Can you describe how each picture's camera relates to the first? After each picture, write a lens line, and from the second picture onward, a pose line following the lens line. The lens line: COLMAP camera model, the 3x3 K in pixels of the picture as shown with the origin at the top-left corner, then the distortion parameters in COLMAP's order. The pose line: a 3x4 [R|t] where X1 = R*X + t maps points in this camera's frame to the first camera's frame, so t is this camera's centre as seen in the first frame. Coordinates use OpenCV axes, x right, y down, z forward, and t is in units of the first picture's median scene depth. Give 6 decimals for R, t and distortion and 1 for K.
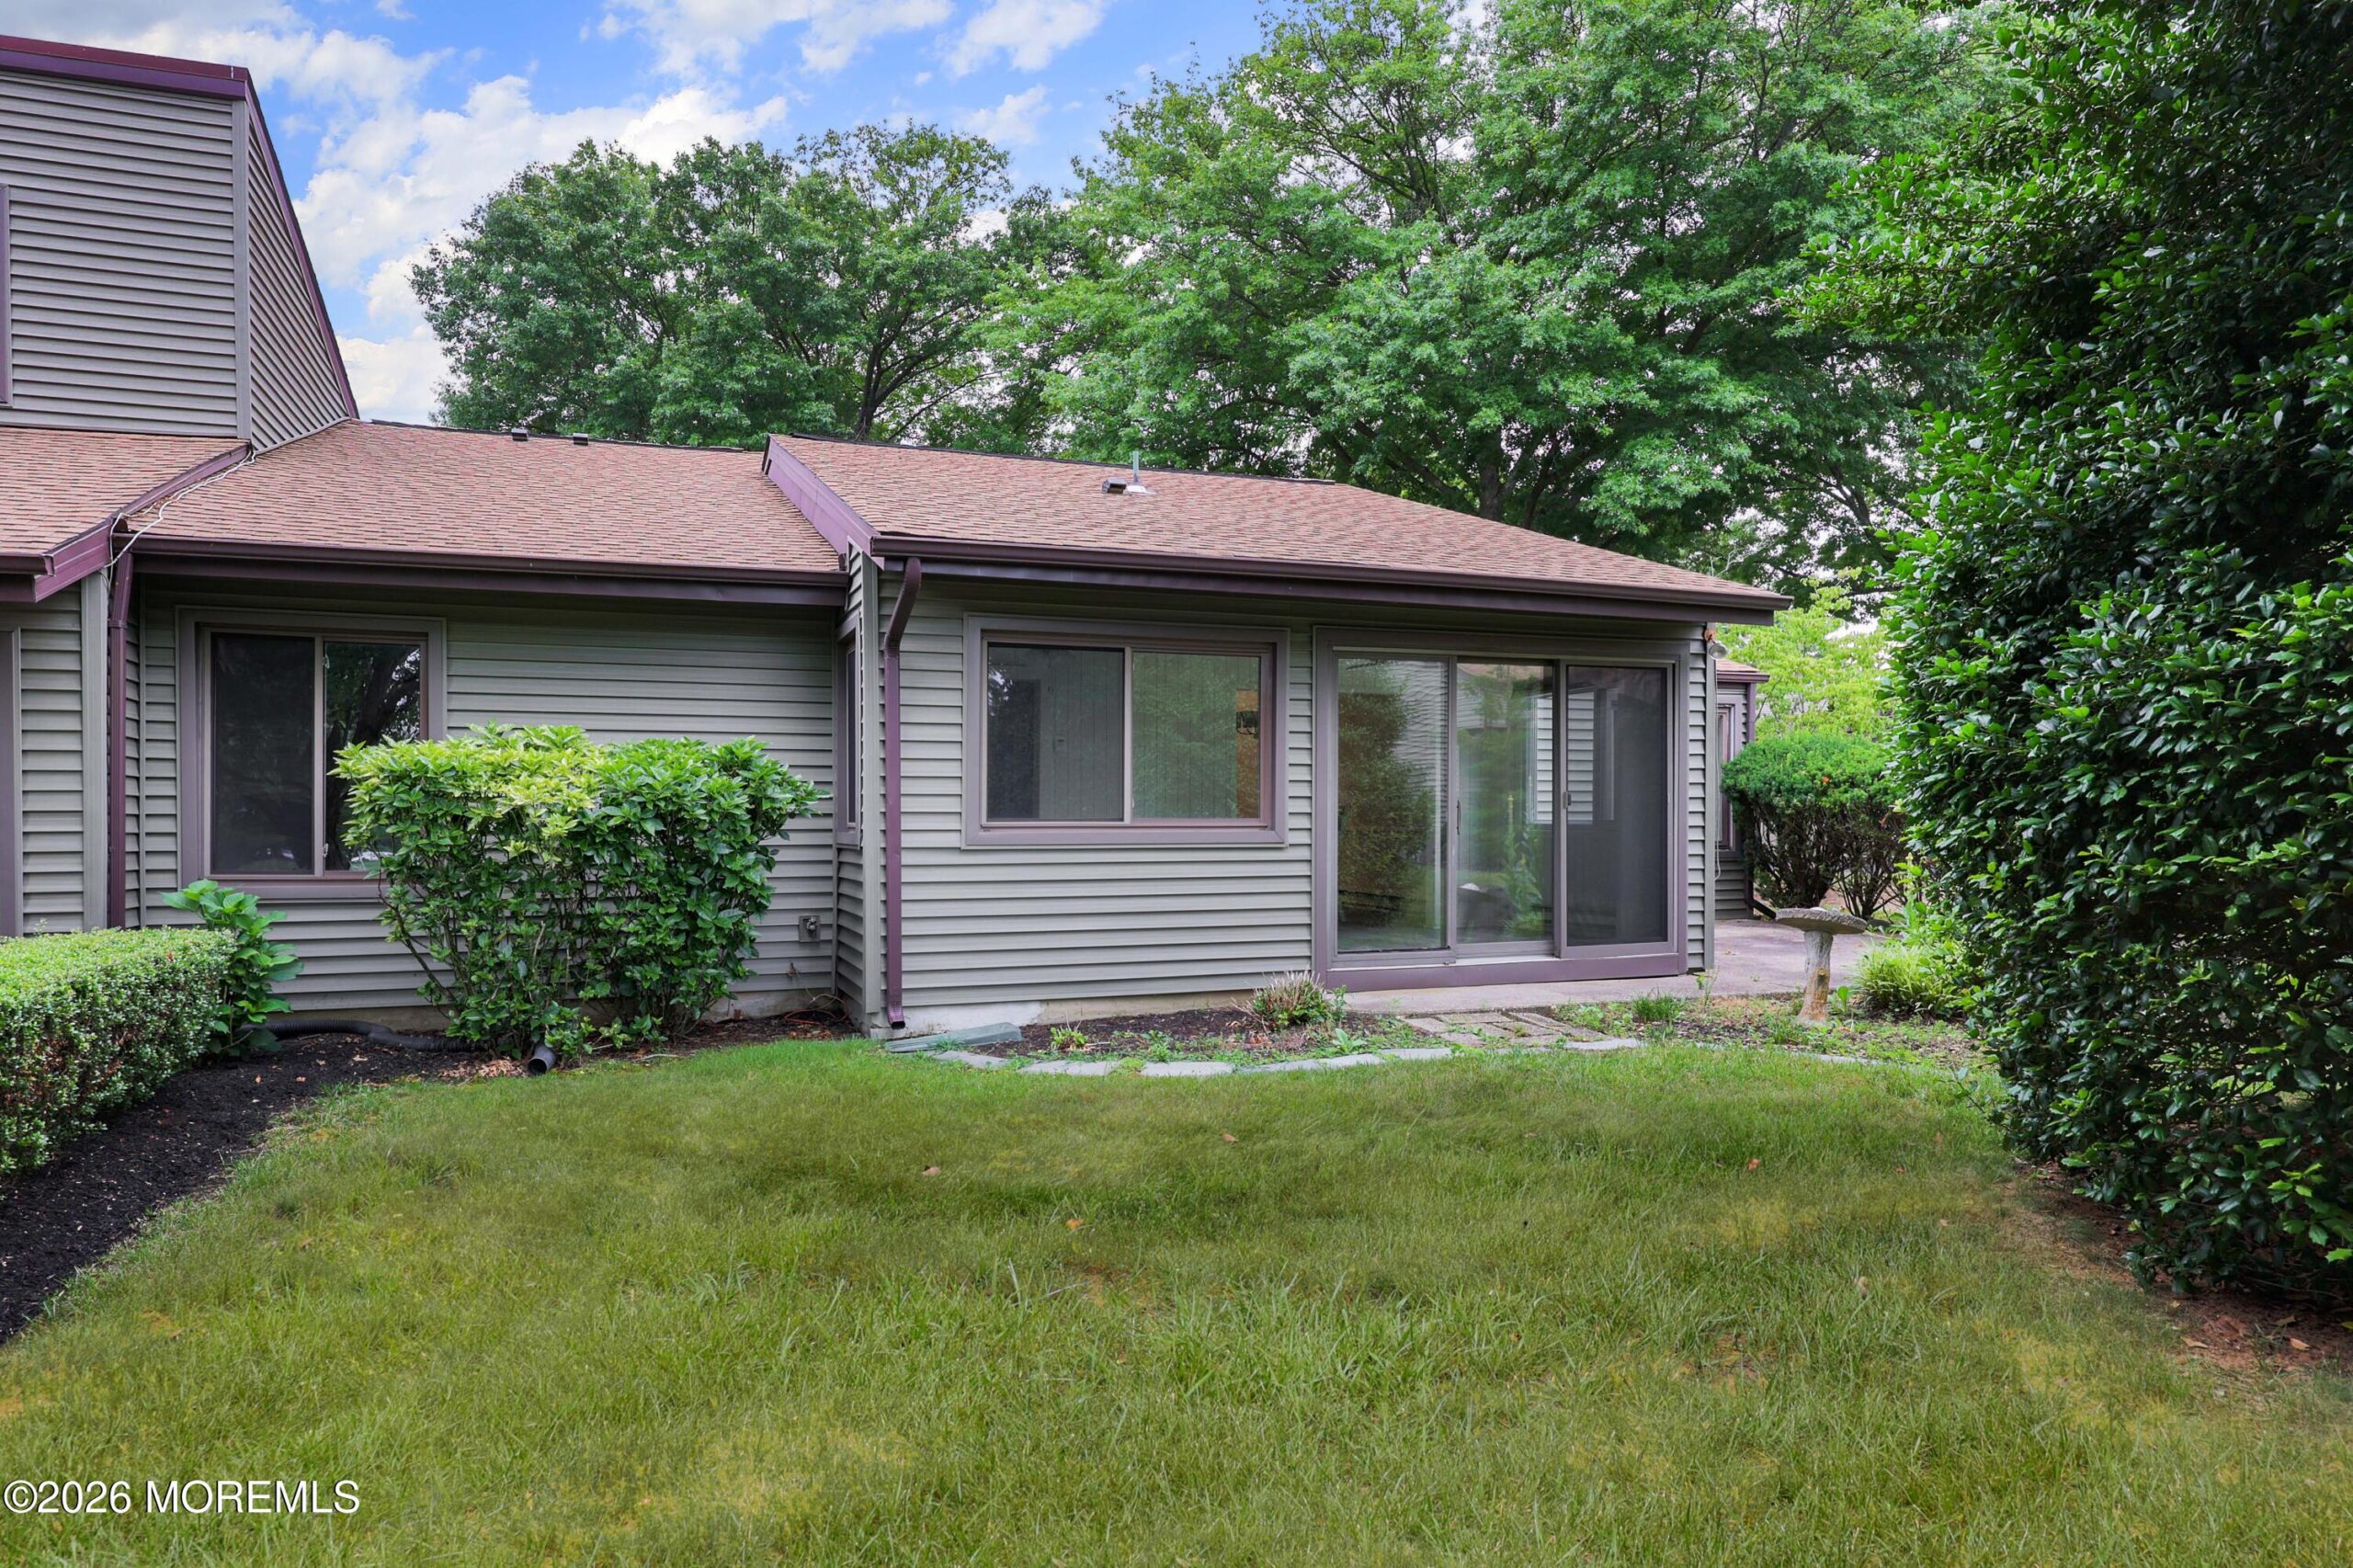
lens RADIAL K [[1436.6, 0, 1168.7], [0, 1436.6, 807.1], [0, 0, 1]] dist [0.004588, 0.000376]
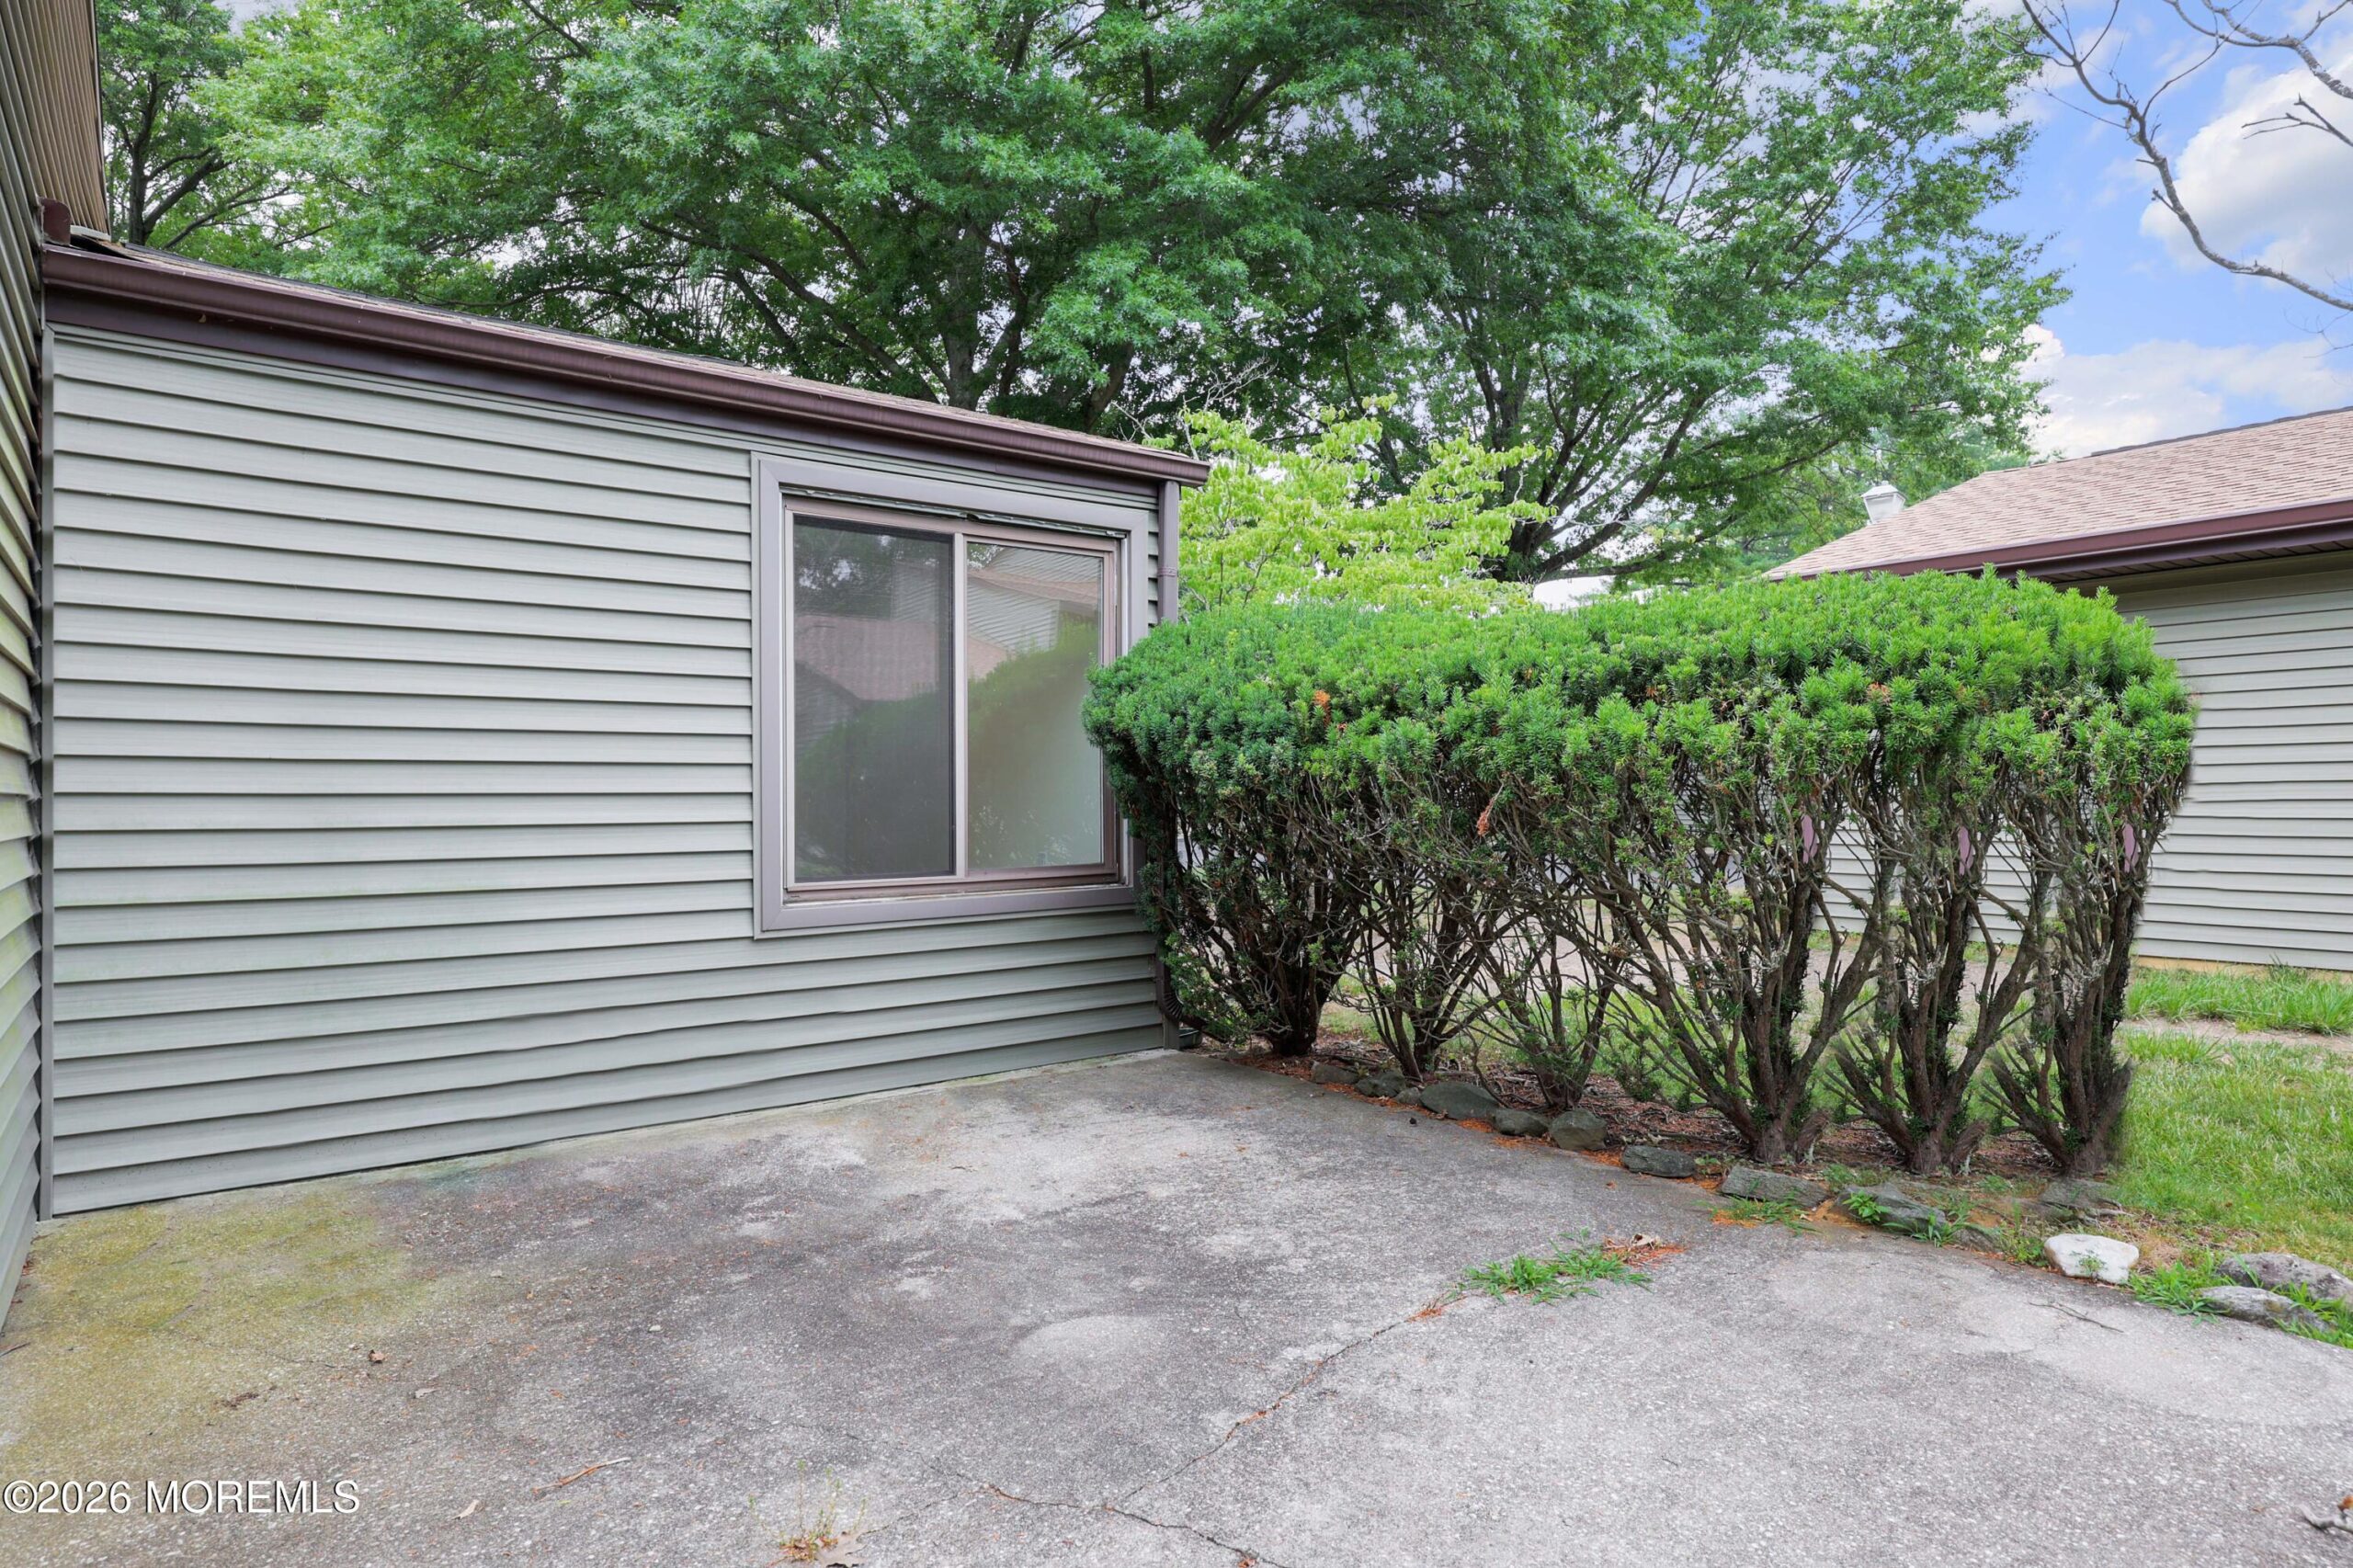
lens RADIAL K [[1350.8, 0, 1175.9], [0, 1350.8, 790.0], [0, 0, 1]] dist [0.003427, 0.001801]
pose [[0.957049, -0.006699, 0.289850, 0.309458], [0.005559, 0.999973, 0.004753, 0.001481], [-0.289874, -0.002938, 0.957060, 0.657352]]
